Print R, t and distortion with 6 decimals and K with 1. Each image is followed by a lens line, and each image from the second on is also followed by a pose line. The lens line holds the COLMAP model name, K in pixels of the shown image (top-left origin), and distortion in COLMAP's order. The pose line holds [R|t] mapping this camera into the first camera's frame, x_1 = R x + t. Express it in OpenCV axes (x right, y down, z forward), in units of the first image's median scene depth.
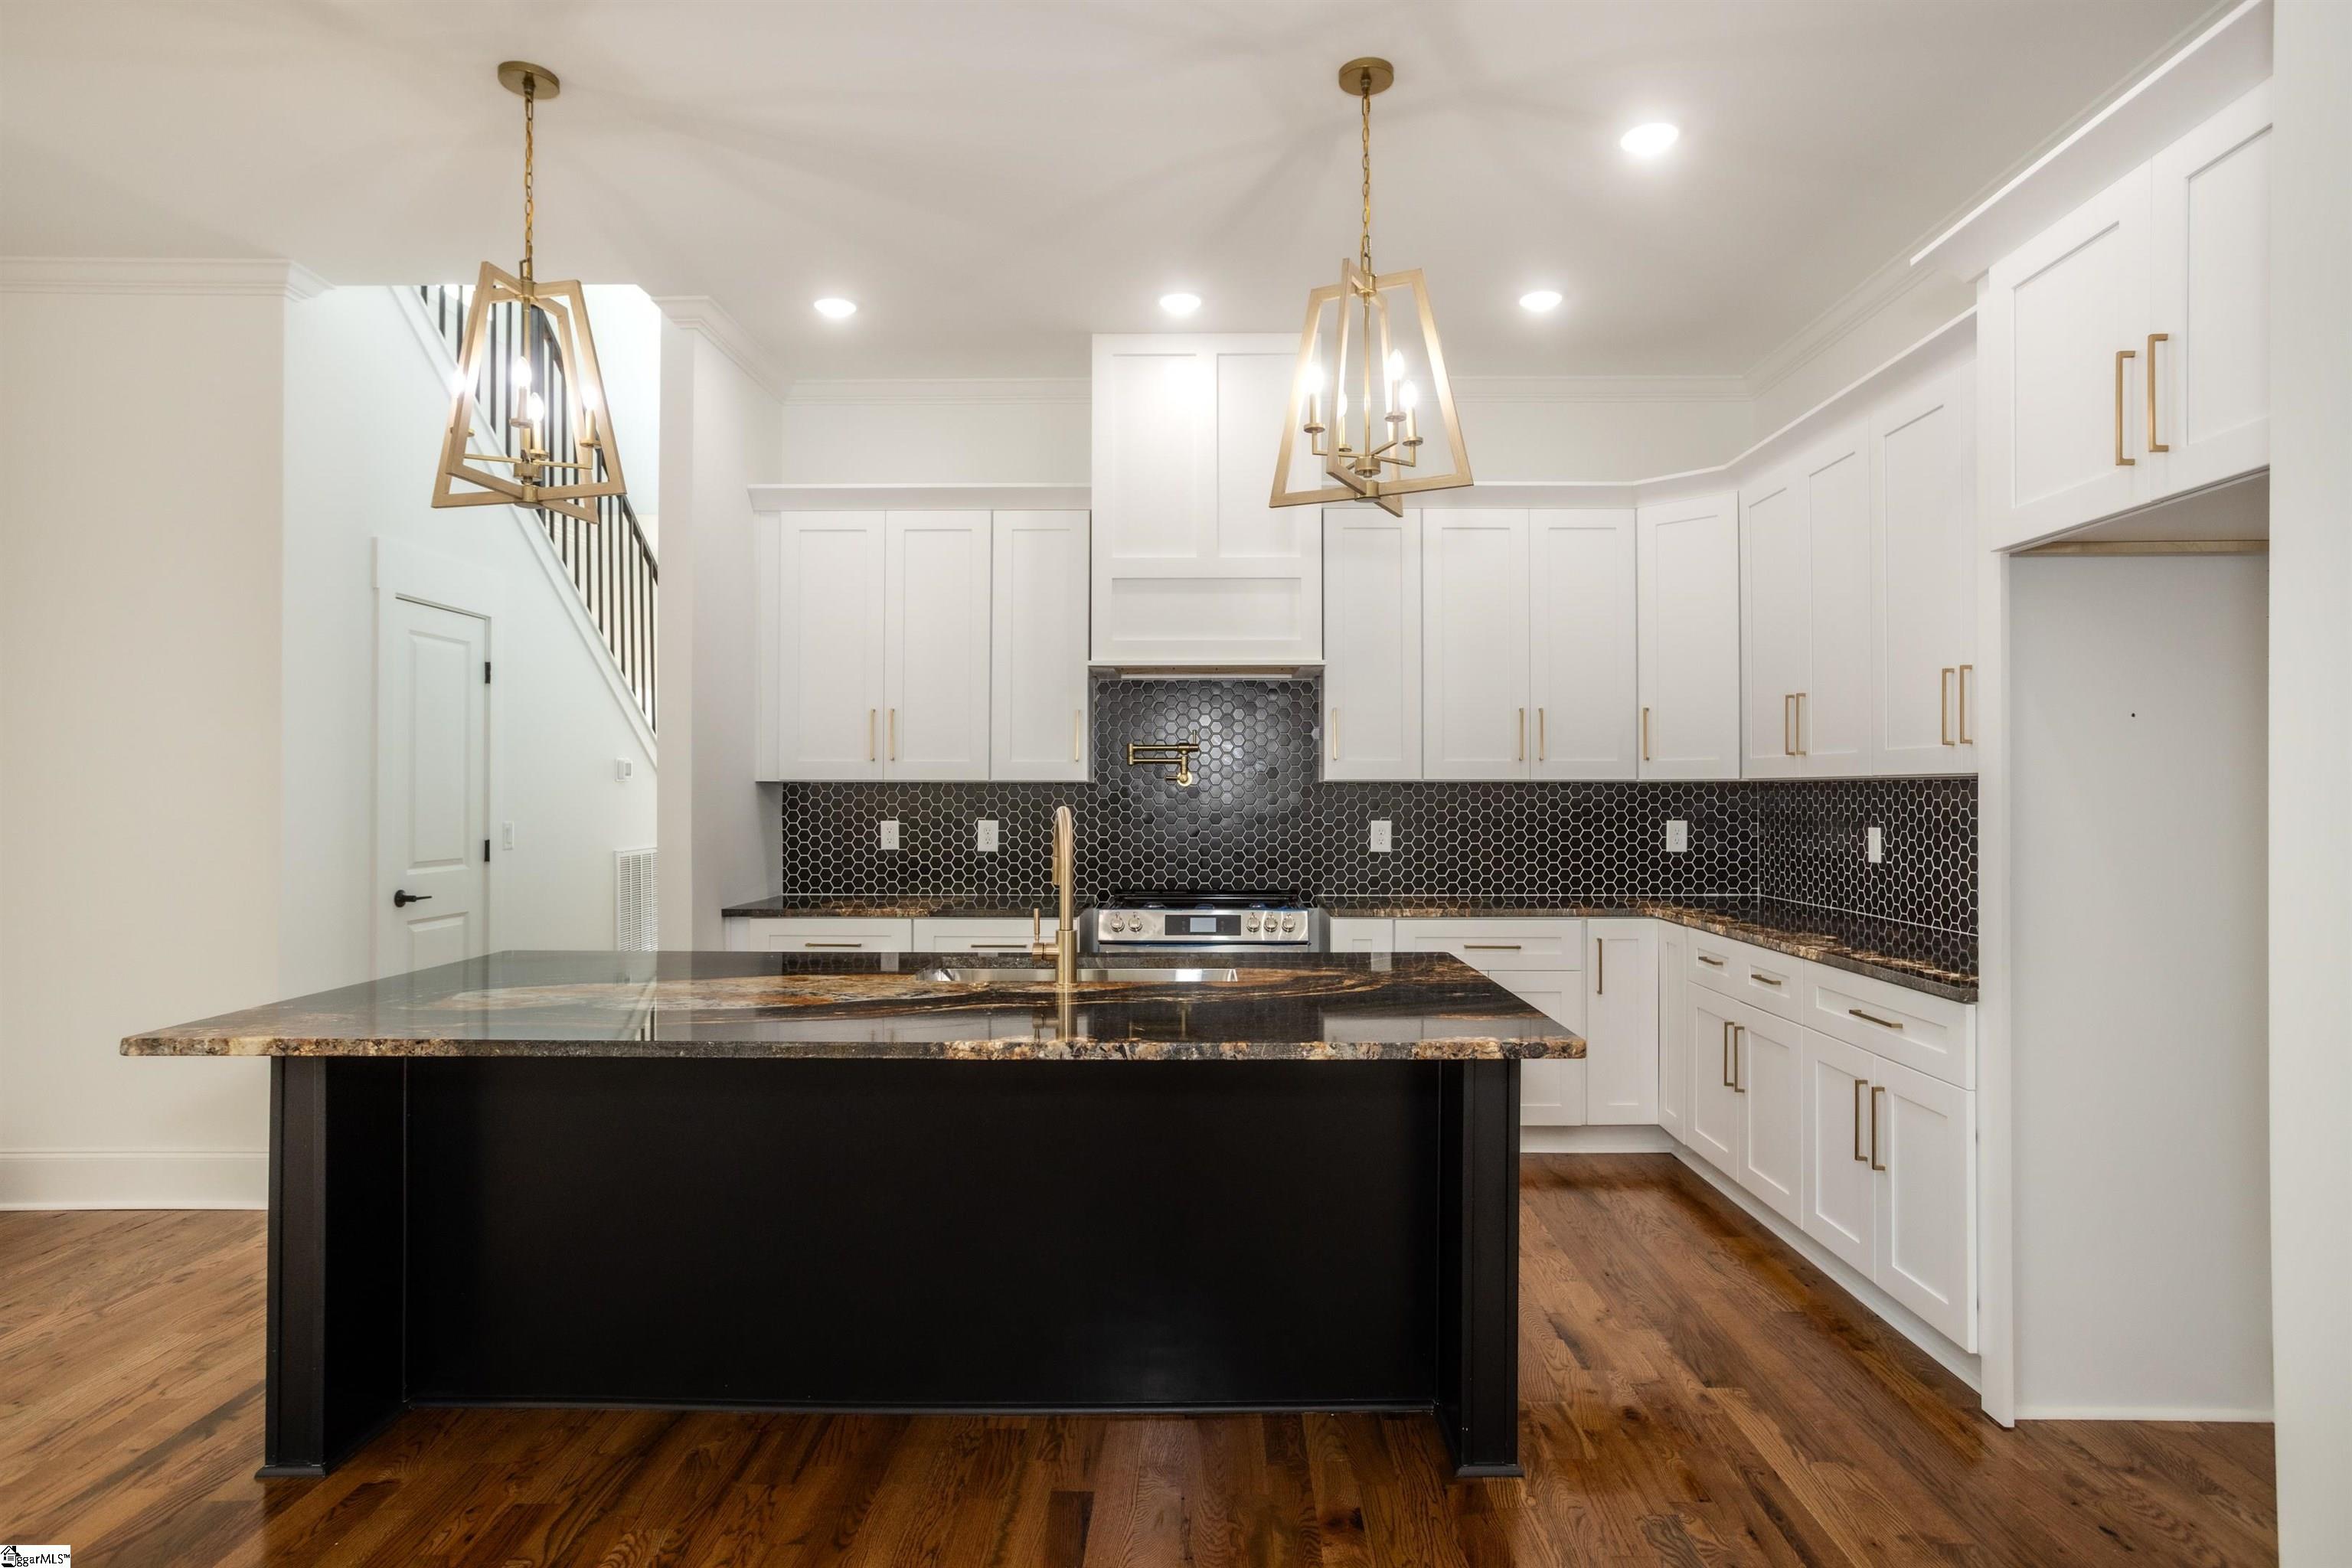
lens RADIAL K [[1249.5, 0, 1184.6], [0, 1249.5, 725.0], [0, 0, 1]] dist [-0.025982, 0.027654]
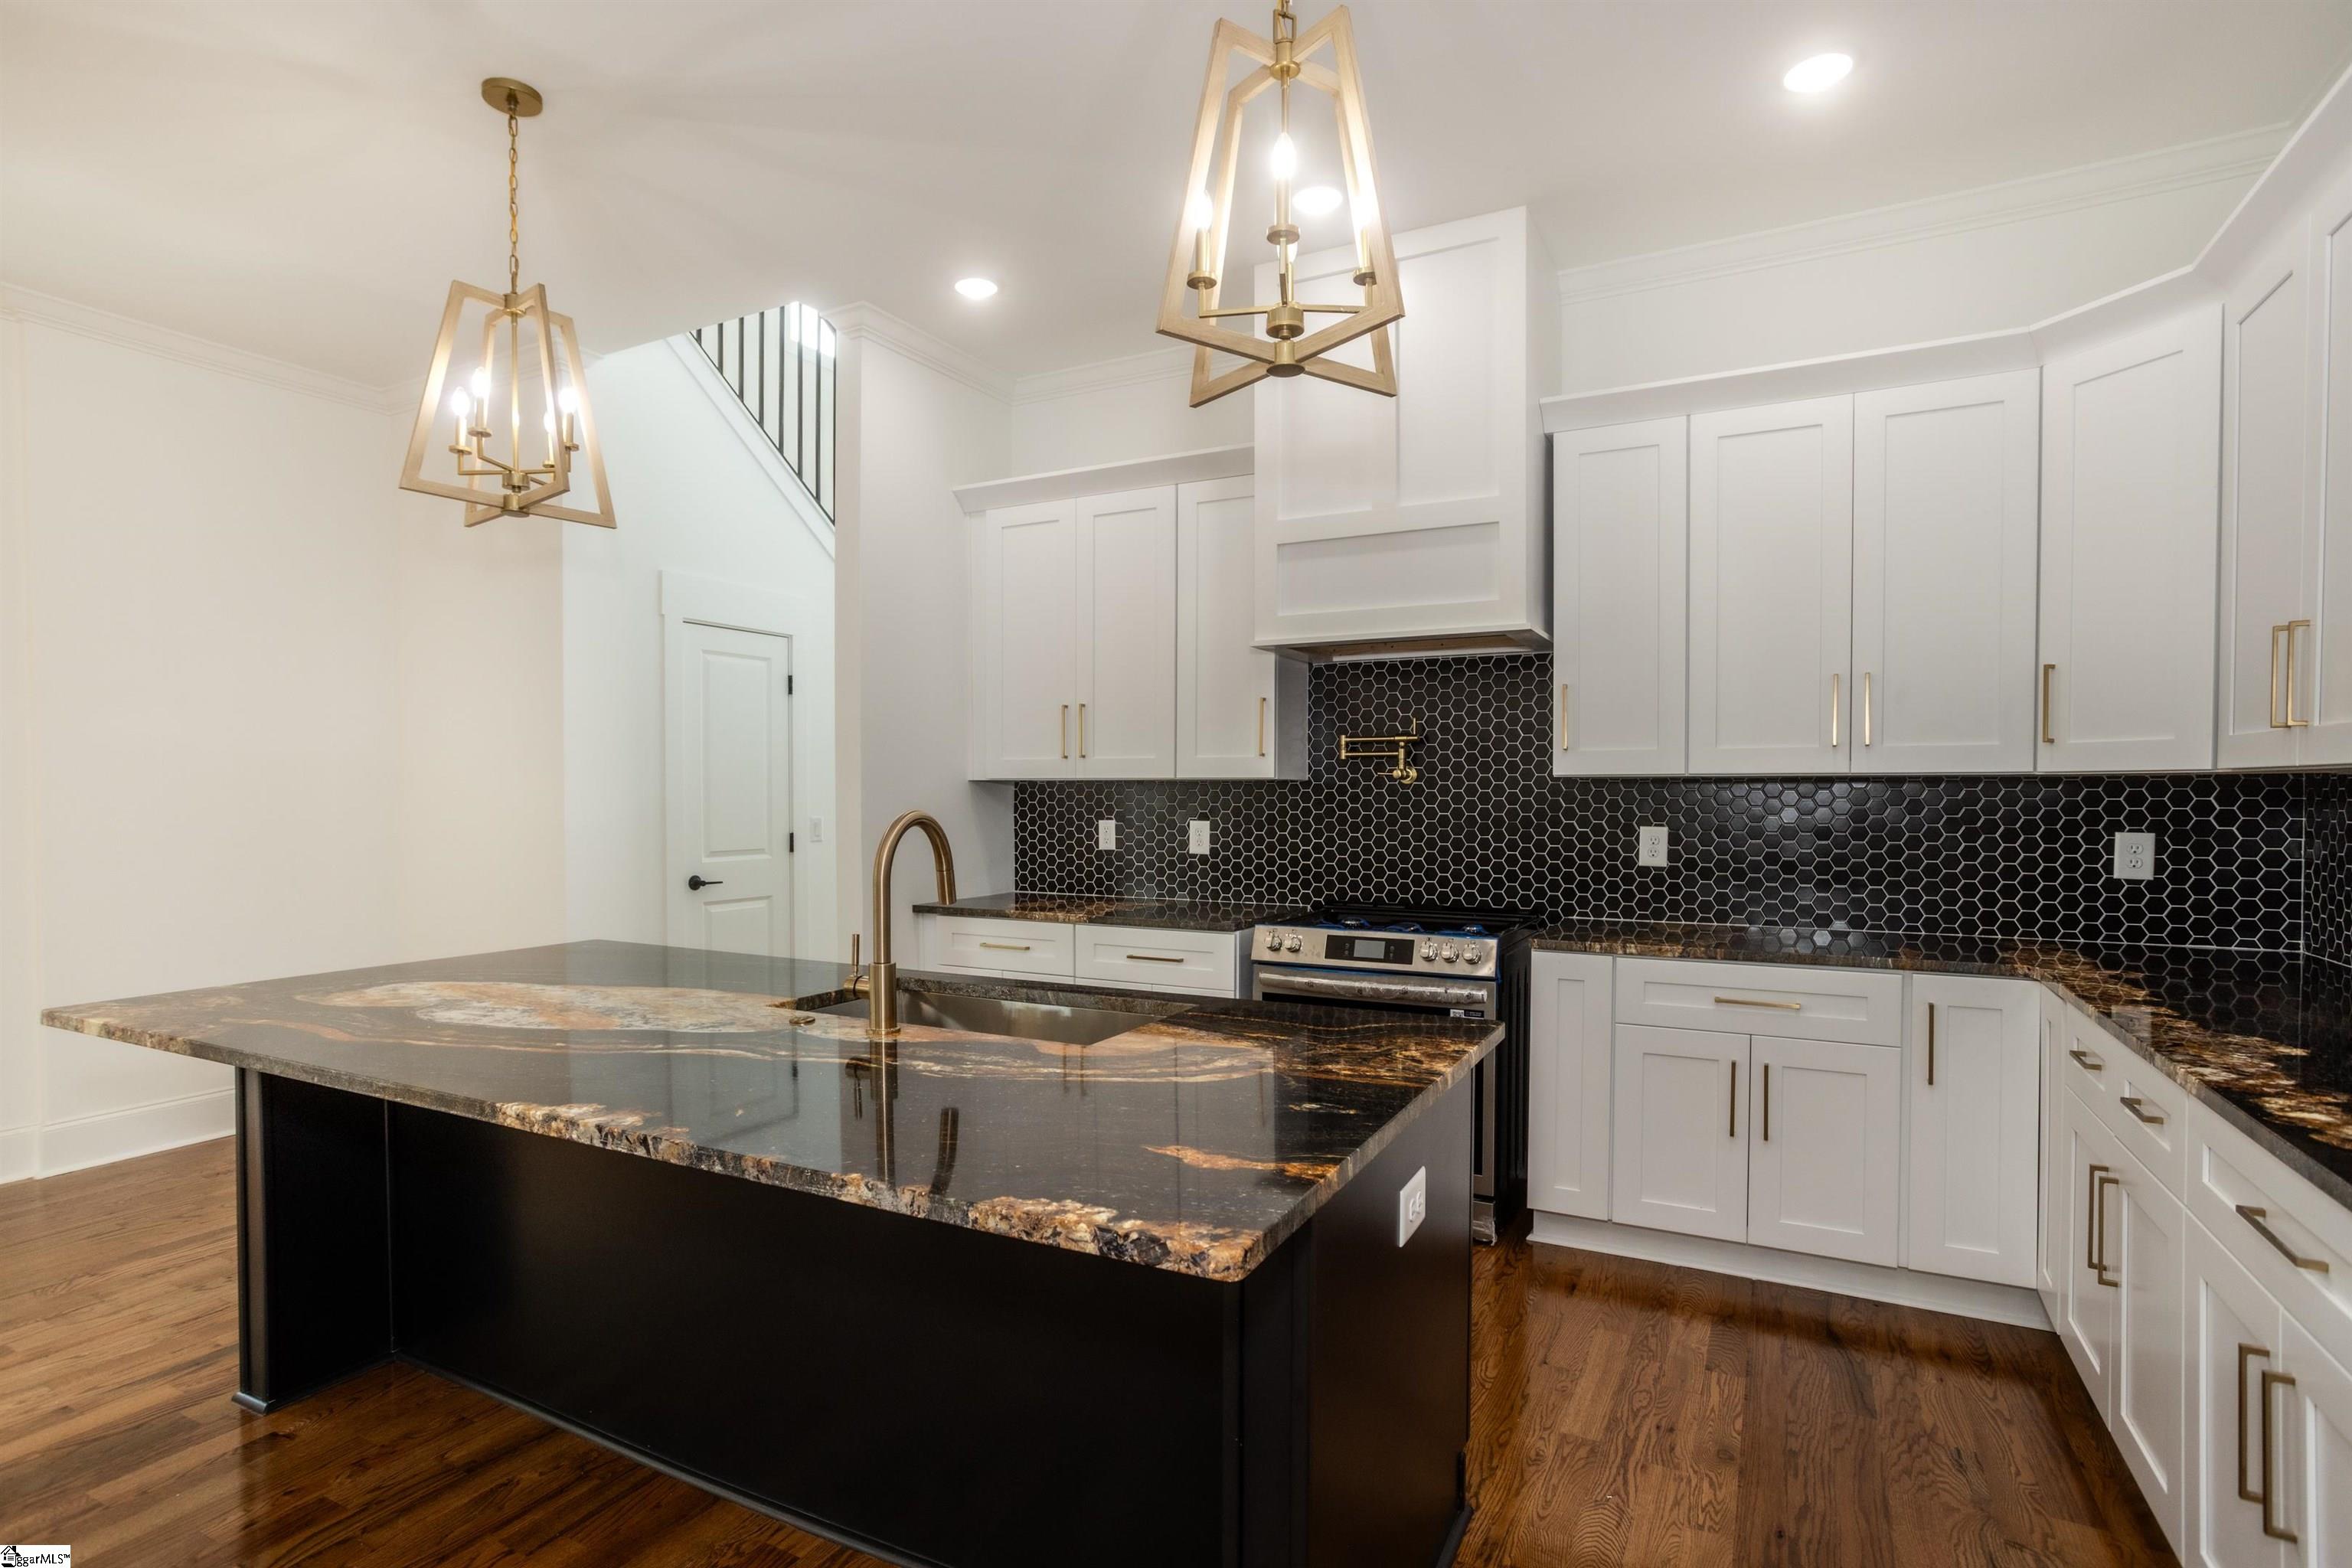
lens RADIAL K [[1155.7, 0, 1161.3], [0, 1155.7, 776.6], [0, 0, 1]] dist [-0.047092, 0.035081]
pose [[0.888540, -0.005883, -0.458761, 0.214991], [0.025573, 0.998998, 0.036718, 0.011095], [0.458086, -0.044357, 0.887801, 0.223912]]
